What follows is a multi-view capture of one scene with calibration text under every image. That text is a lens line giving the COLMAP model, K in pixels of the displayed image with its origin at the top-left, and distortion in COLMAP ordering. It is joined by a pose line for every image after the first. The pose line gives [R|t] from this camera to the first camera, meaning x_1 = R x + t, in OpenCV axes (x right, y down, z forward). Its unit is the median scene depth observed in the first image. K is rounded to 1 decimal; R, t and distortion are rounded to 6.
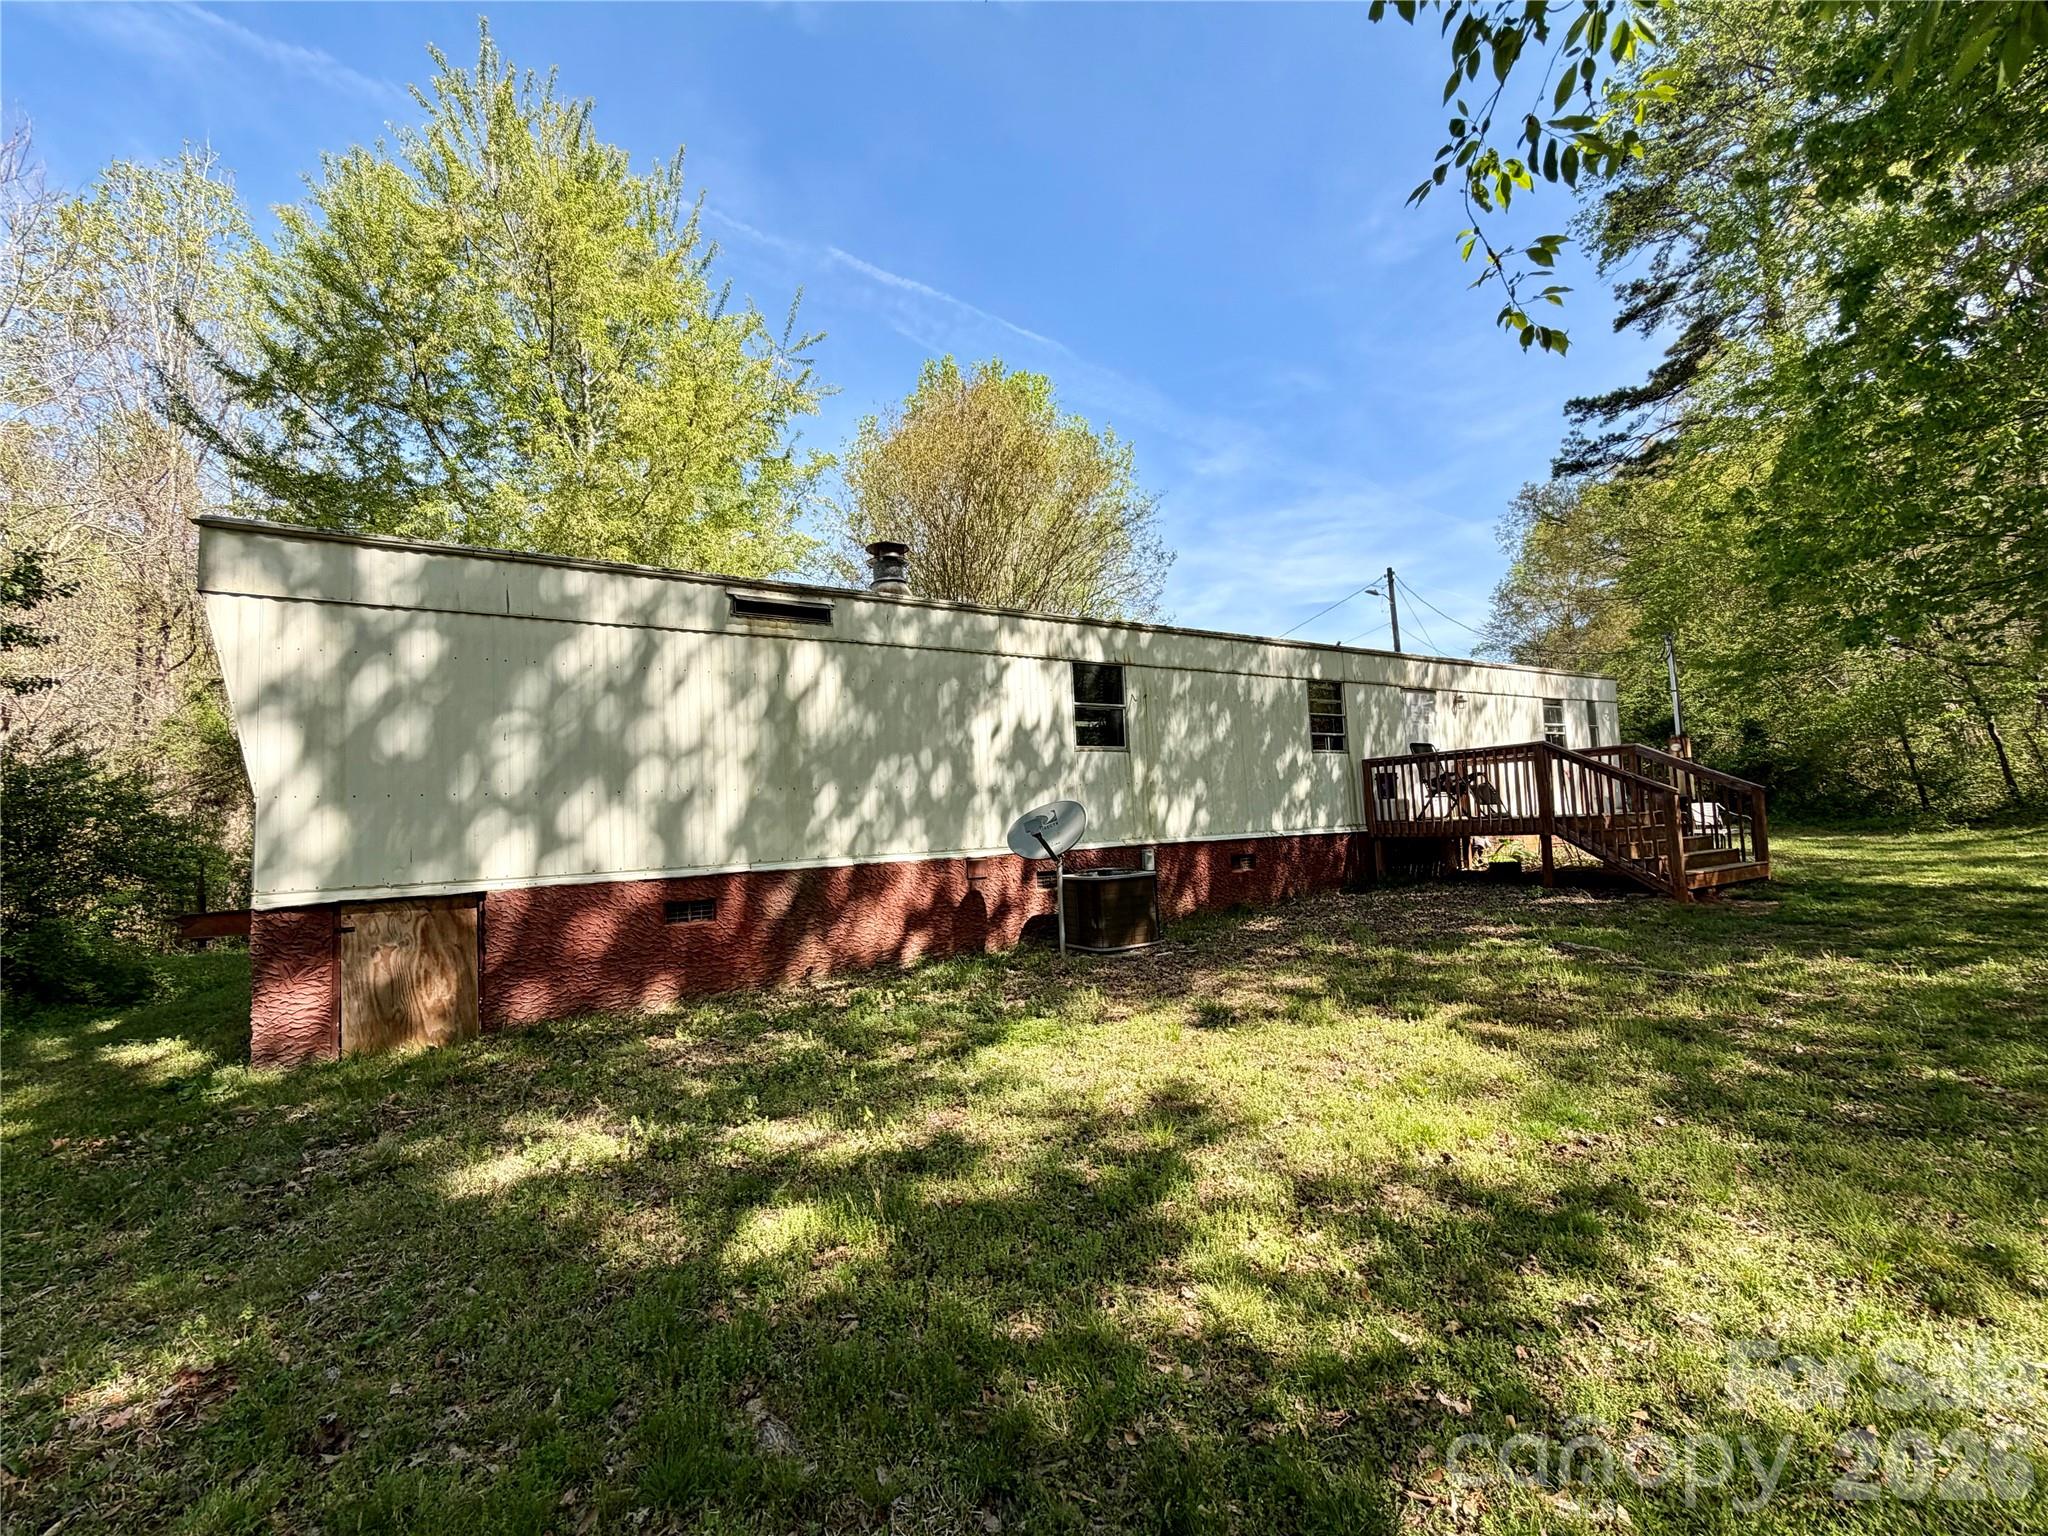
lens RADIAL K [[817.4, 0, 1025.4], [0, 817.4, 781.2], [0, 0, 1]] dist [0.000732, -0.000397]
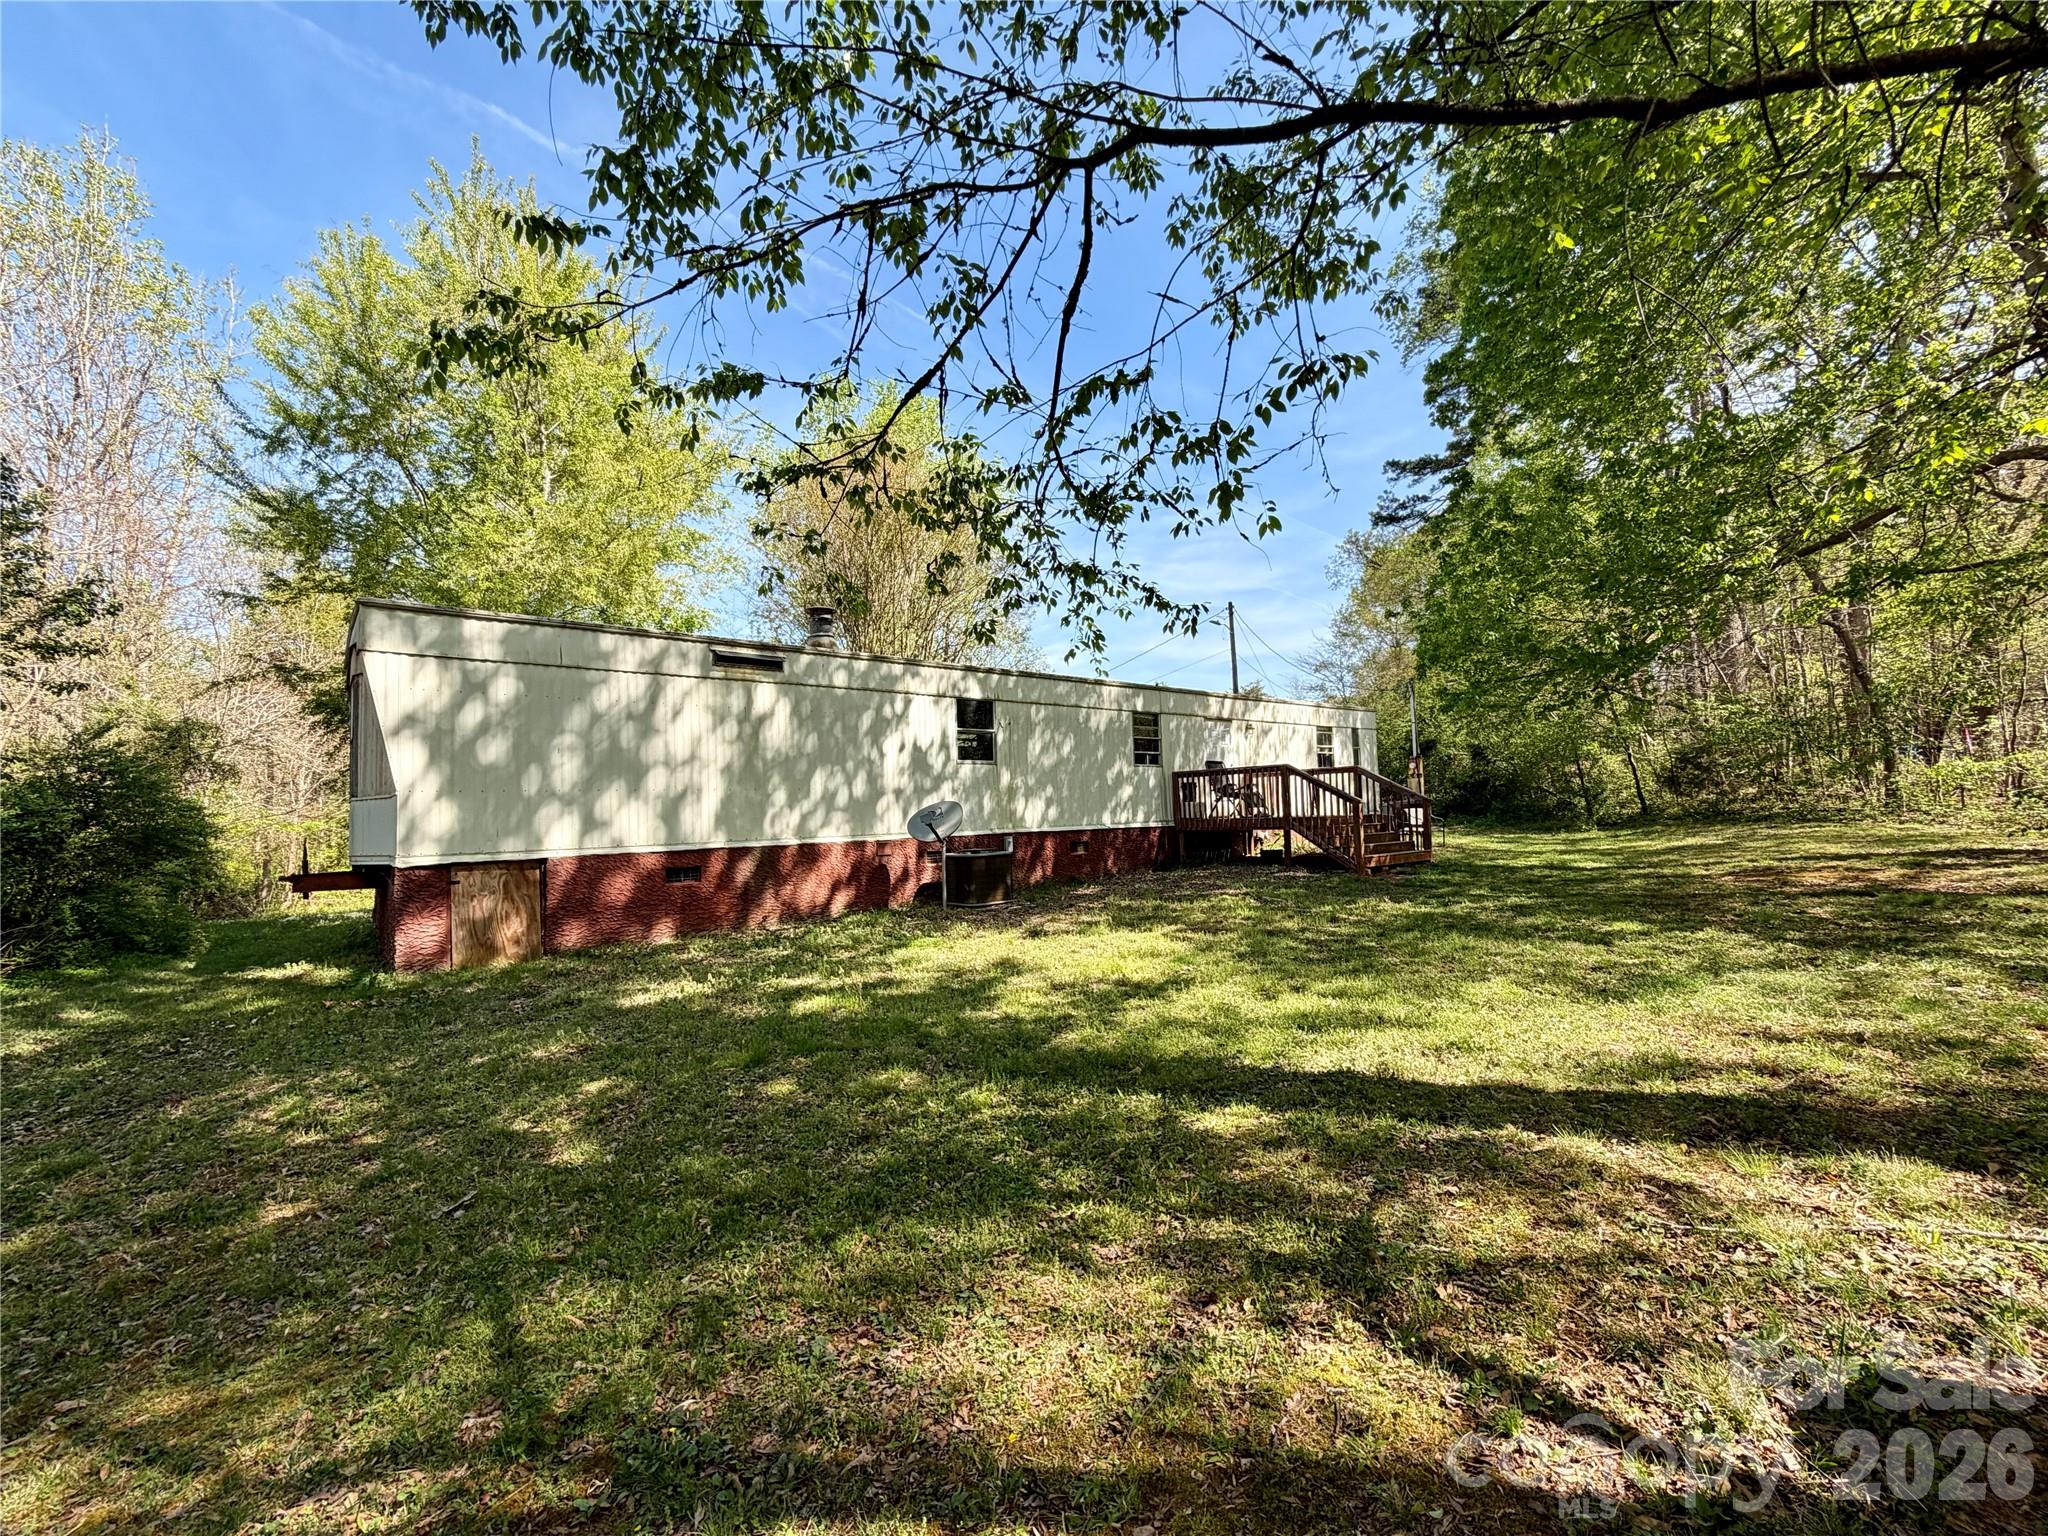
lens RADIAL K [[817.4, 0, 1024.0], [0, 817.4, 779.0], [0, 0, 1]] dist [0.000732, -0.000397]
pose [[0.989885, 0.020716, 0.140348, -0.023040], [-0.021529, 0.999759, 0.004276, -0.022450], [-0.140226, -0.007255, 0.990093, -0.423688]]
